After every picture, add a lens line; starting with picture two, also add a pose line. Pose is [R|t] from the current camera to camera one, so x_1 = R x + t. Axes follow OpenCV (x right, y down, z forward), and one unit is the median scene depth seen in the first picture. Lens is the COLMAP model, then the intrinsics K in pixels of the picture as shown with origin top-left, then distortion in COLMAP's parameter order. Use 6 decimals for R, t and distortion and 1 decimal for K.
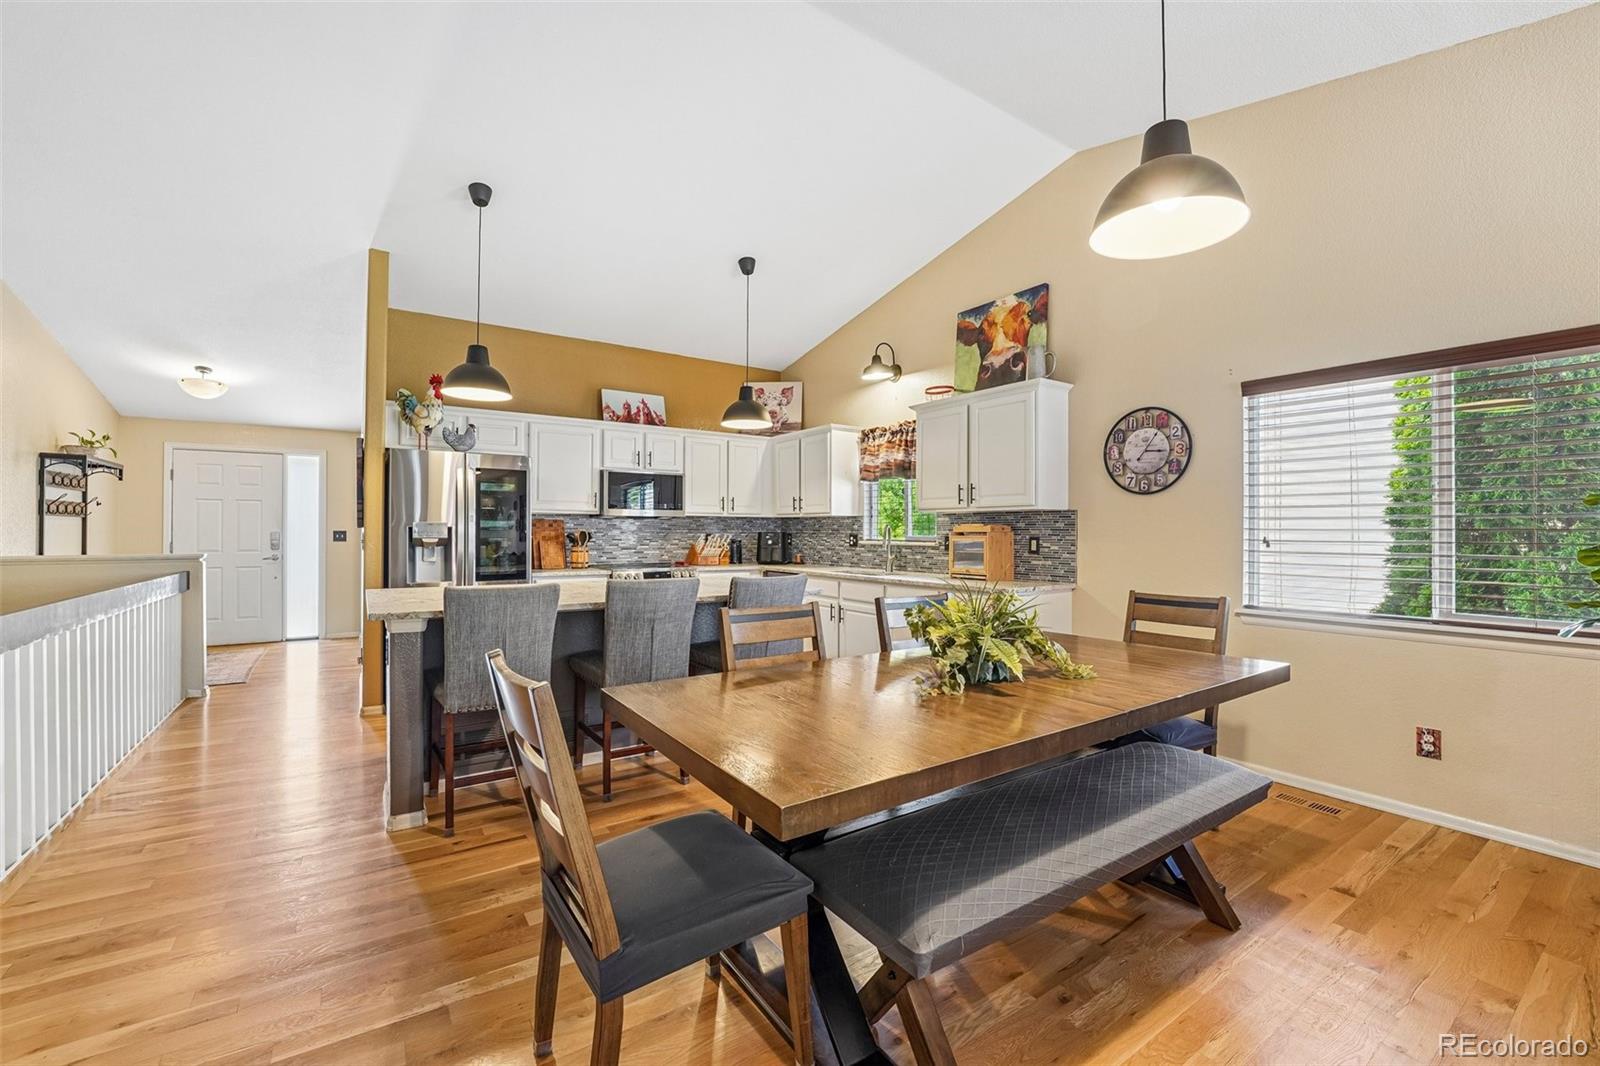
lens RADIAL K [[656.7, 0, 790.7], [0, 656.7, 529.9], [0, 0, 1]] dist [-0.027772, 0.002451]
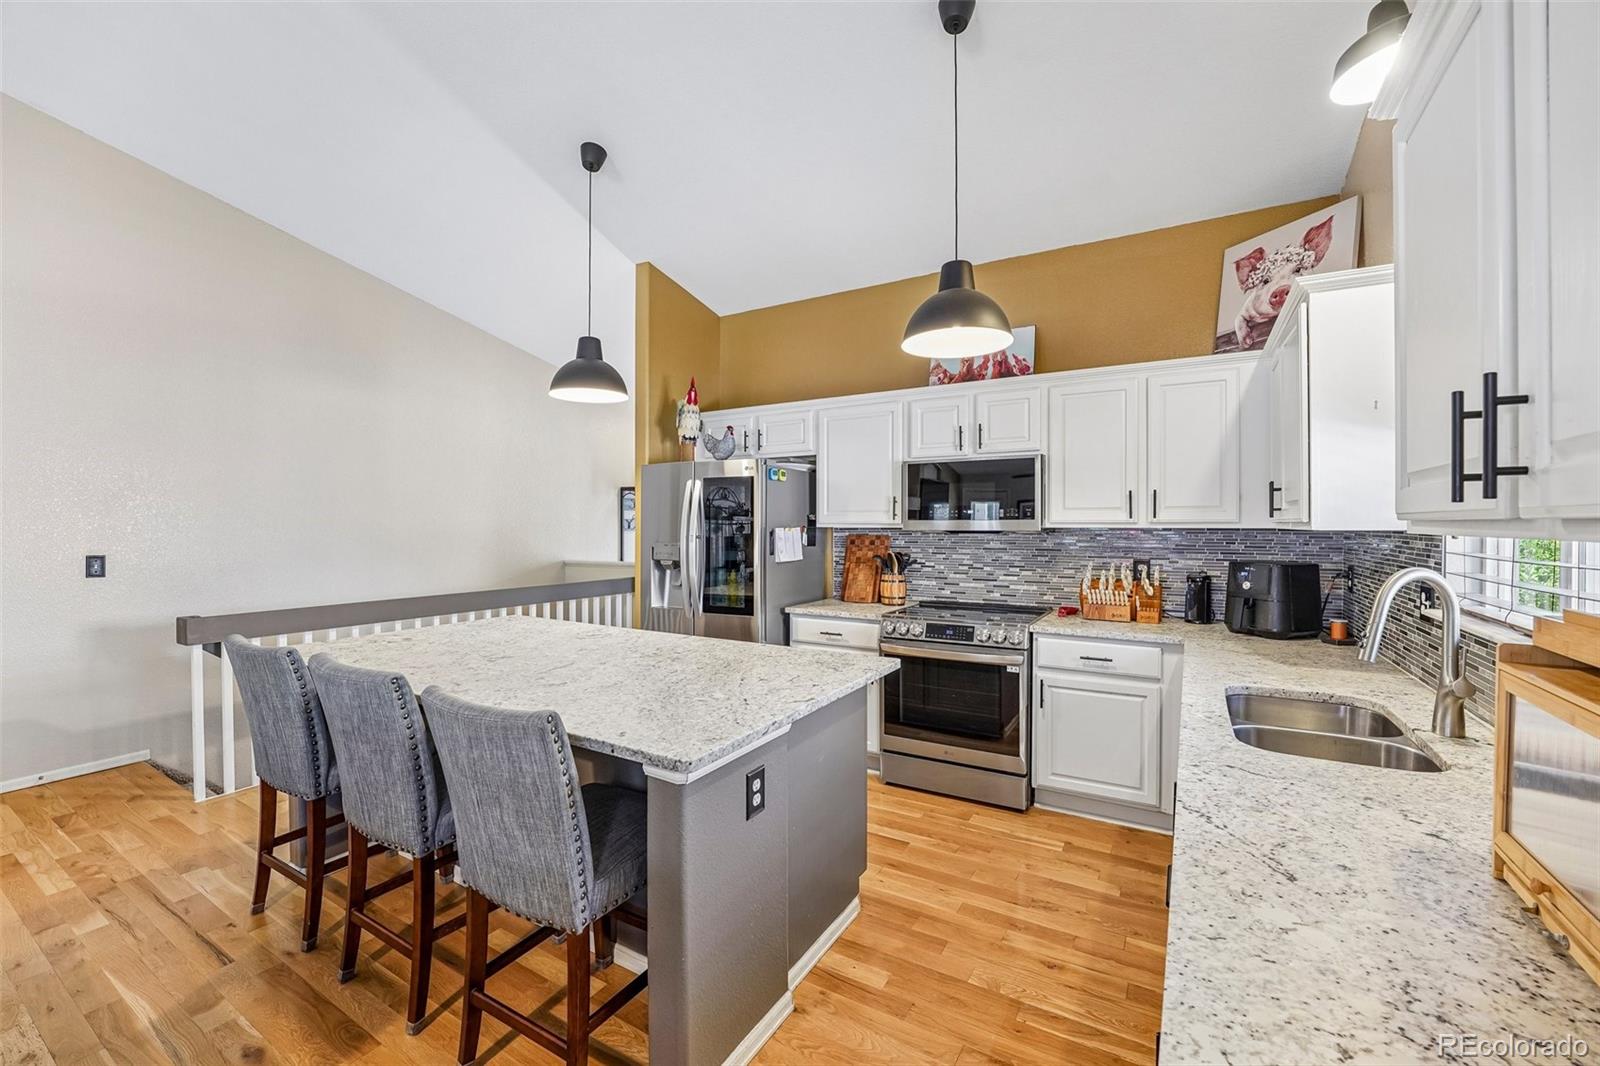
lens RADIAL K [[656.7, 0, 800.9], [0, 656.7, 525.9], [0, 0, 1]] dist [-0.027772, 0.002451]
pose [[0.427106, -0.010125, -0.904145, 0.279043], [0.000509, 0.999940, -0.010957, -0.019075], [0.904202, 0.004219, 0.427085, 0.632521]]
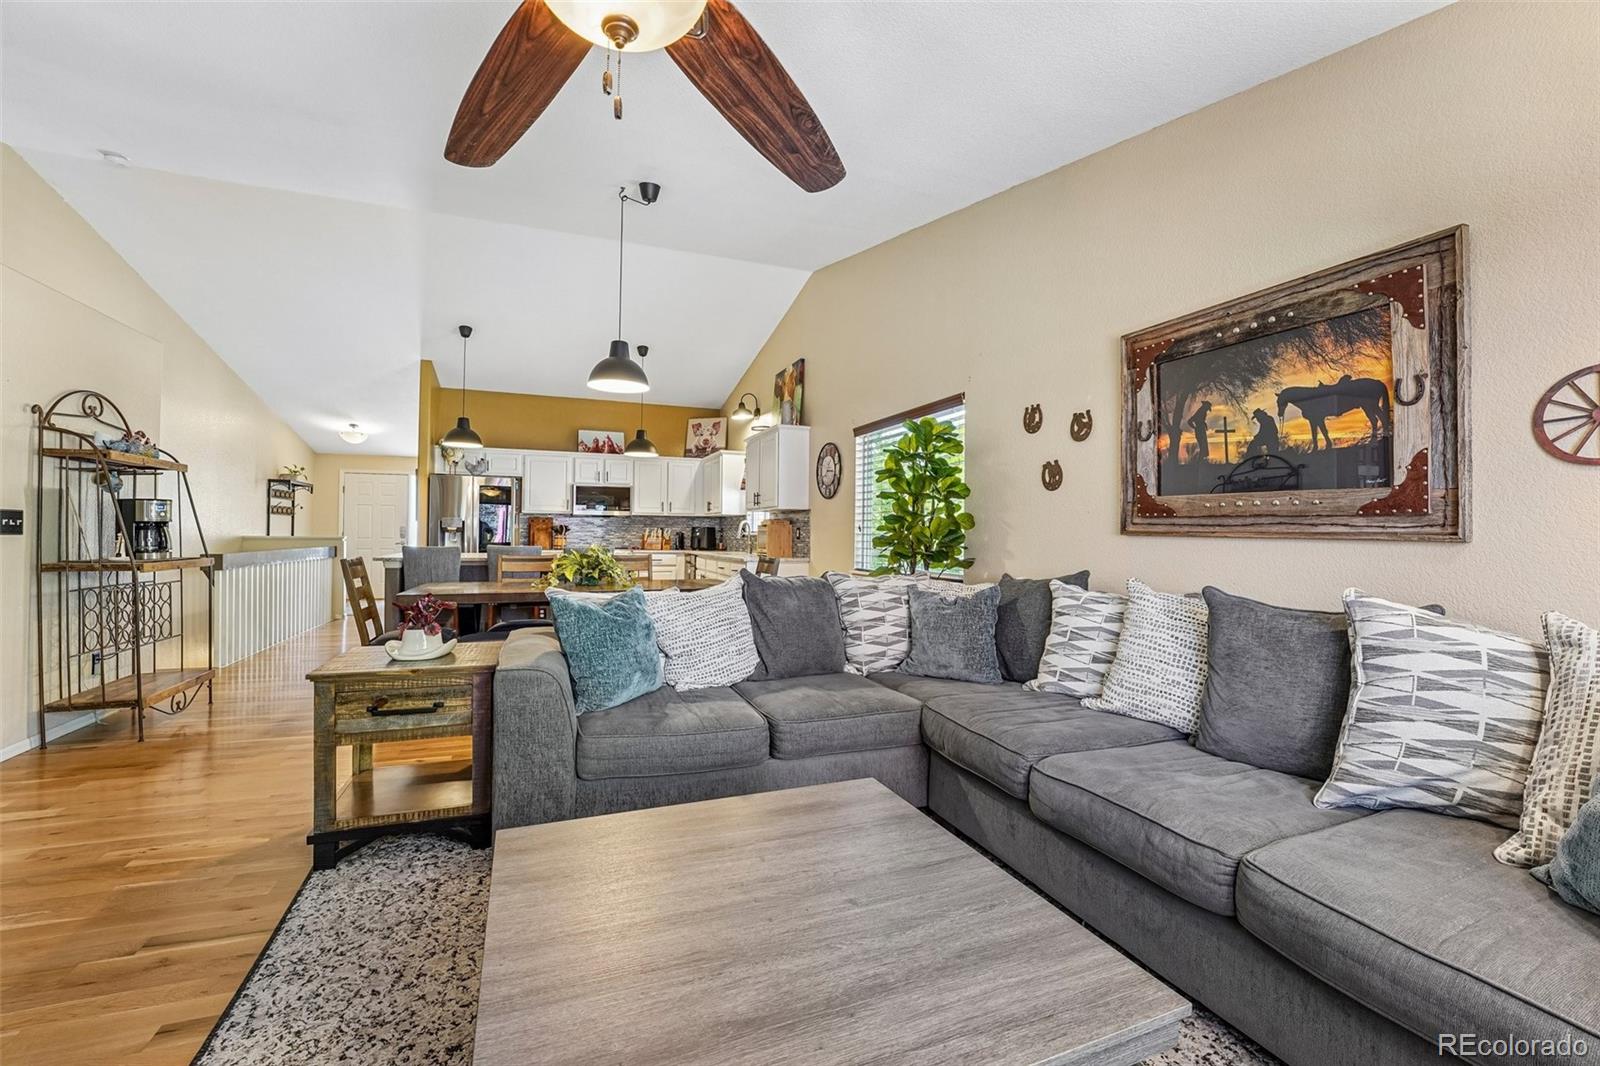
lens RADIAL K [[656.7, 0, 790.7], [0, 656.7, 527.8], [0, 0, 1]] dist [-0.027772, 0.002451]
pose [[0.974921, 0.003394, -0.222526, 0.554040], [-0.005430, 0.999949, -0.008538, 0.019406], [0.222486, 0.009532, 0.974889, -0.372461]]
